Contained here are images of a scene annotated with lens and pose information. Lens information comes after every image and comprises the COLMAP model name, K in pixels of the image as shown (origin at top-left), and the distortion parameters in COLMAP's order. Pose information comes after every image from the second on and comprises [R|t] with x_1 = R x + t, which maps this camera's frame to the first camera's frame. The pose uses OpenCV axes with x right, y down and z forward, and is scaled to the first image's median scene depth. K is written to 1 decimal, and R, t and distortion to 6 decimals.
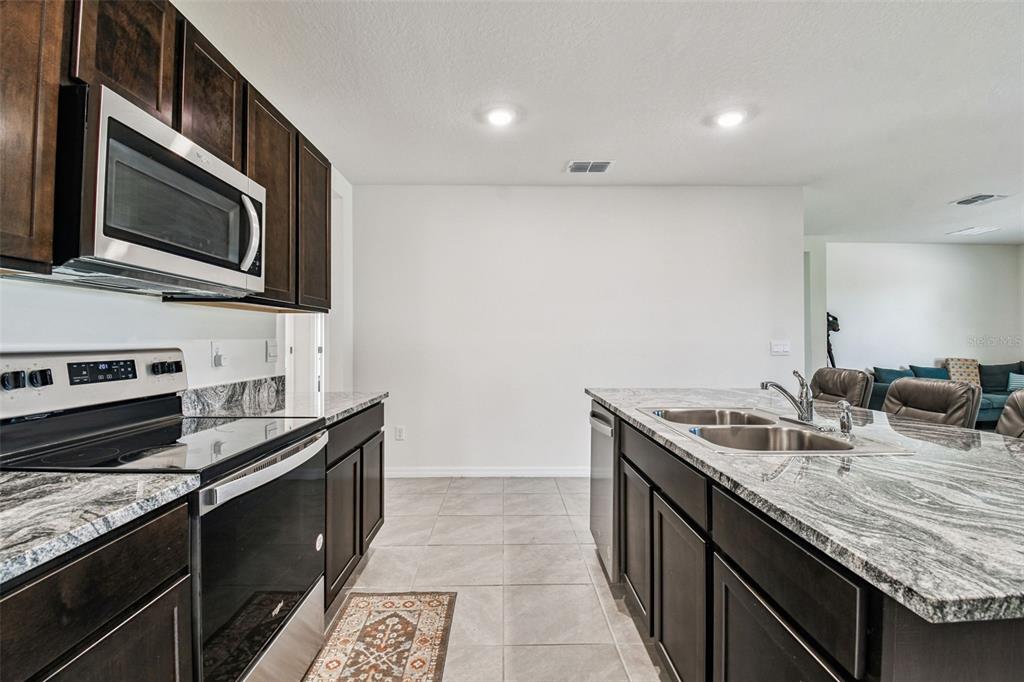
lens RADIAL K [[467.9, 0, 512.0], [0, 467.9, 341.0], [0, 0, 1]] dist [-0.001567, -0.000820]
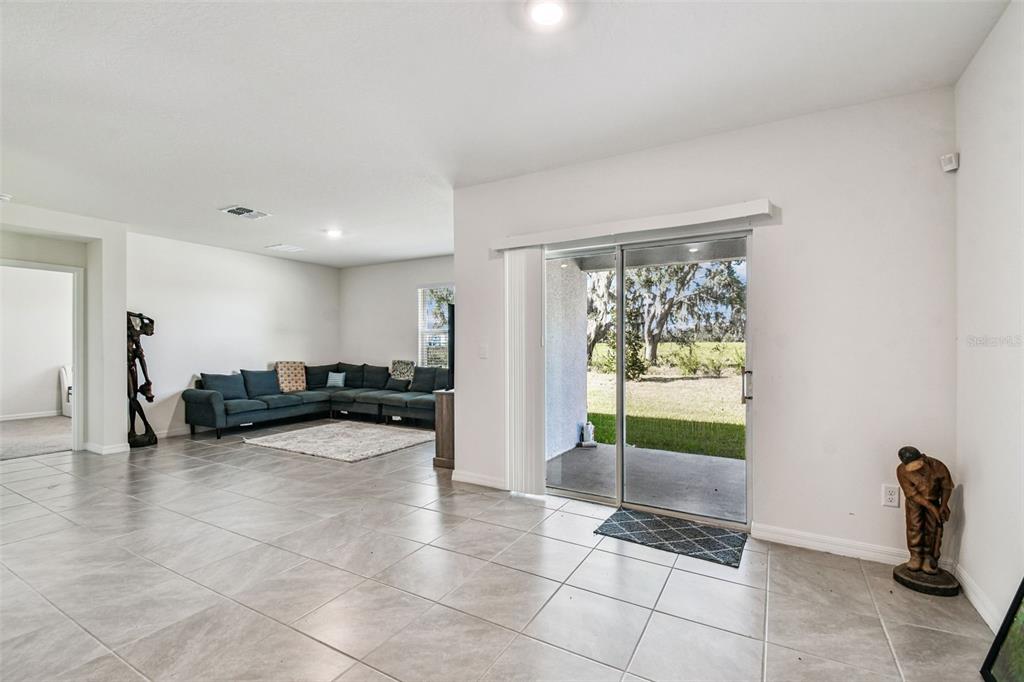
lens RADIAL K [[458.9, 0, 530.8], [0, 458.9, 344.9], [0, 0, 1]] dist [-0.000730, -0.000138]
pose [[0.507178, -0.002544, 0.861837, 0.324231], [0.004883, 0.999988, 0.000078, 0.000540], [-0.861827, 0.004169, 0.507185, -0.059437]]
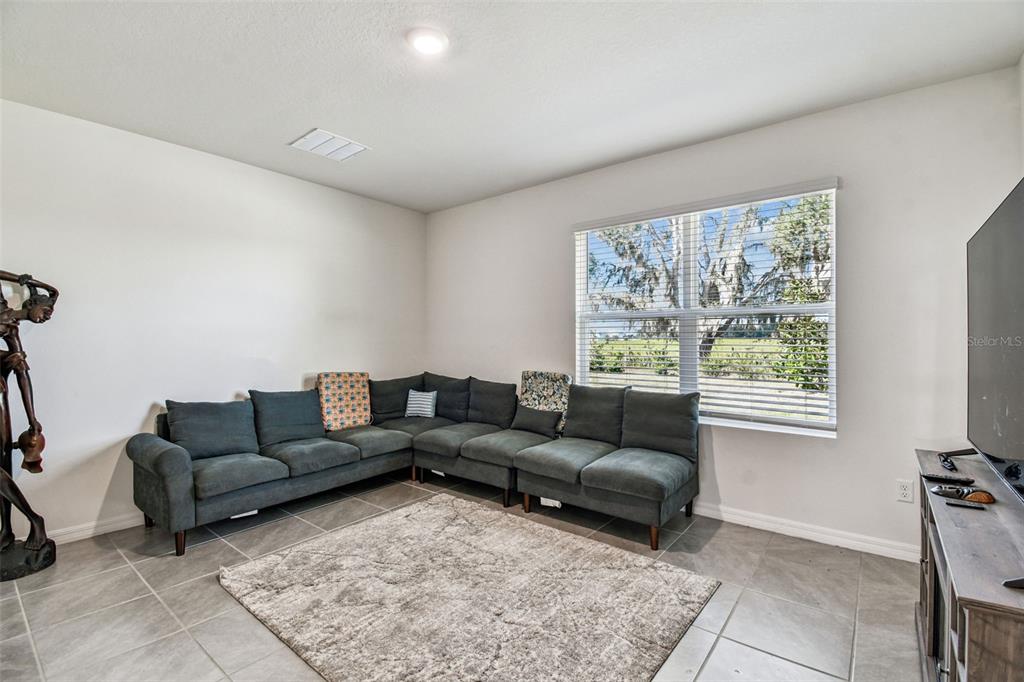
lens RADIAL K [[467.9, 0, 512.0], [0, 467.9, 341.0], [0, 0, 1]] dist [-0.001567, -0.000820]
pose [[0.658499, -0.002239, 0.752579, 0.681738], [0.006574, 0.999975, -0.002777, -0.001087], [-0.752553, 0.006776, 0.658497, 0.450220]]
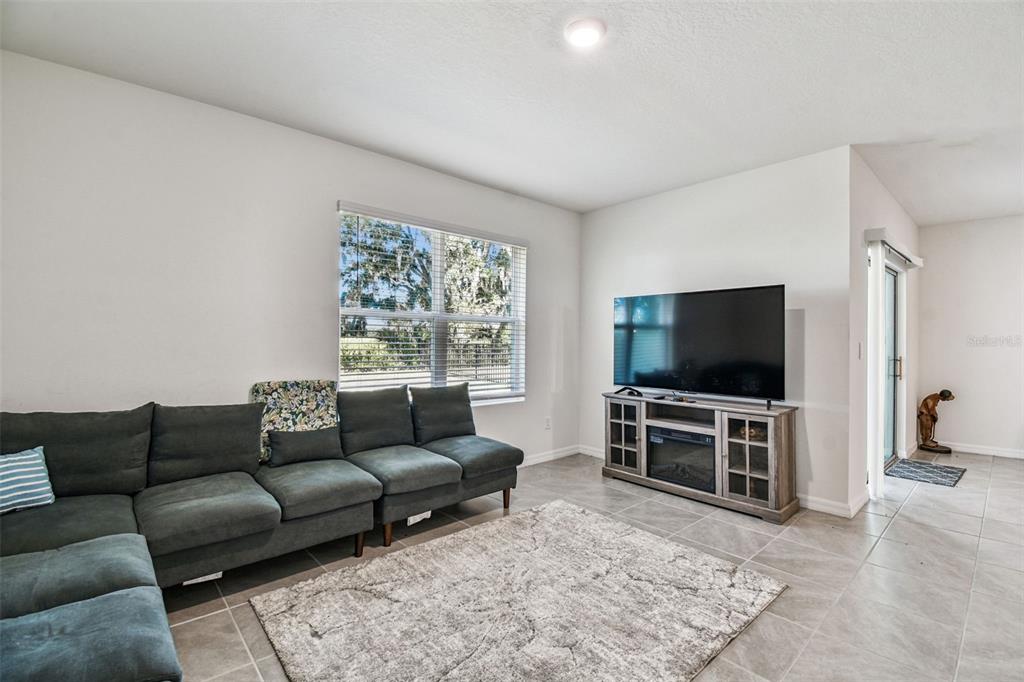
lens RADIAL K [[458.9, 0, 530.8], [0, 458.9, 344.9], [0, 0, 1]] dist [-0.000730, -0.000138]
pose [[-0.659978, -0.008991, 0.751231, 0.679634], [-0.000348, 0.999932, 0.011661, -0.002574], [-0.751285, 0.007435, -0.659936, 0.962662]]
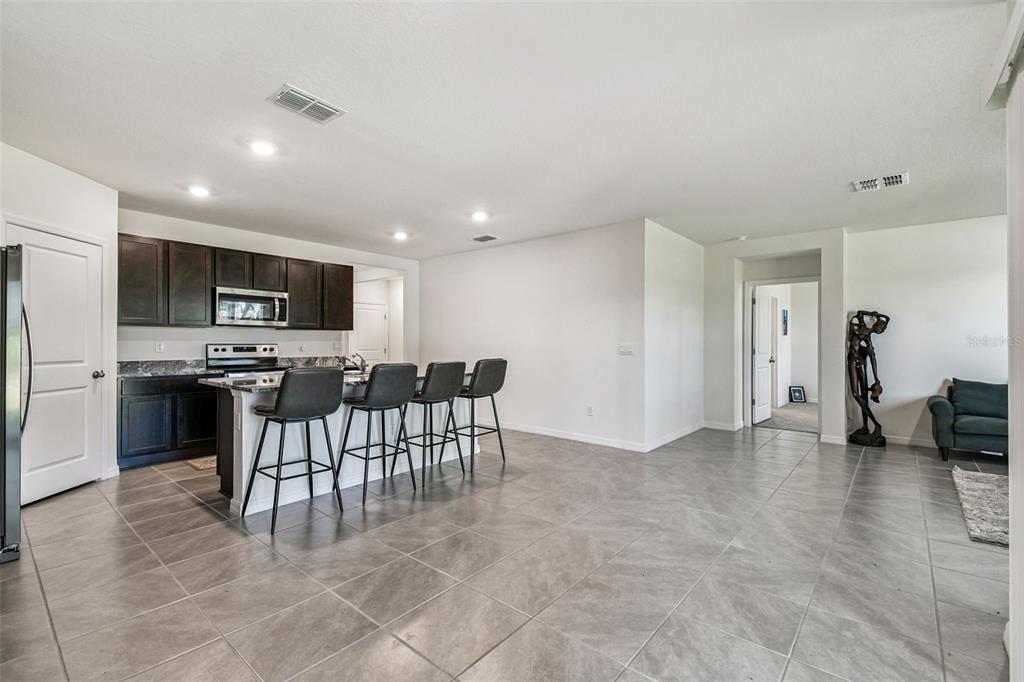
lens RADIAL K [[444.5, 0, 512.0], [0, 444.5, 341.0], [0, 0, 1]] dist [0.044175, -0.000113]
pose [[0.743112, 0.001543, -0.669165, 0.779053], [-0.005157, 0.999981, -0.003421, -0.000874], [0.669147, 0.005993, 0.743106, -0.070301]]
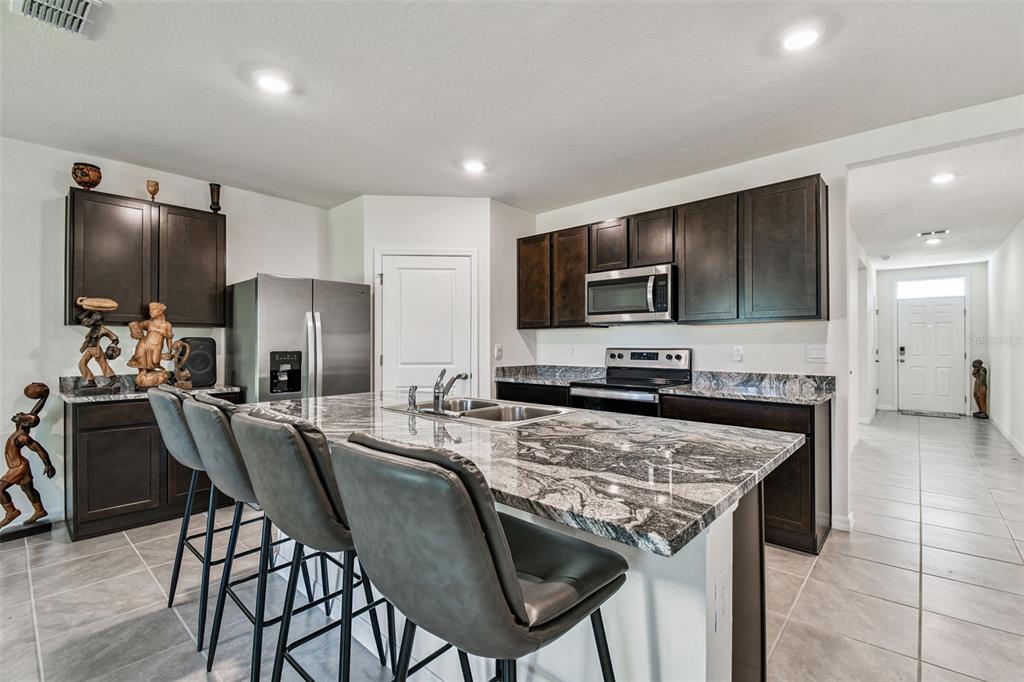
lens RADIAL K [[467.9, 0, 512.0], [0, 467.9, 341.0], [0, 0, 1]] dist [-0.001567, -0.000820]
pose [[-0.688178, 0.002310, -0.725538, 0.382390], [0.003545, 0.999994, -0.000179, -0.005878], [0.725533, -0.002695, -0.688182, 0.548534]]
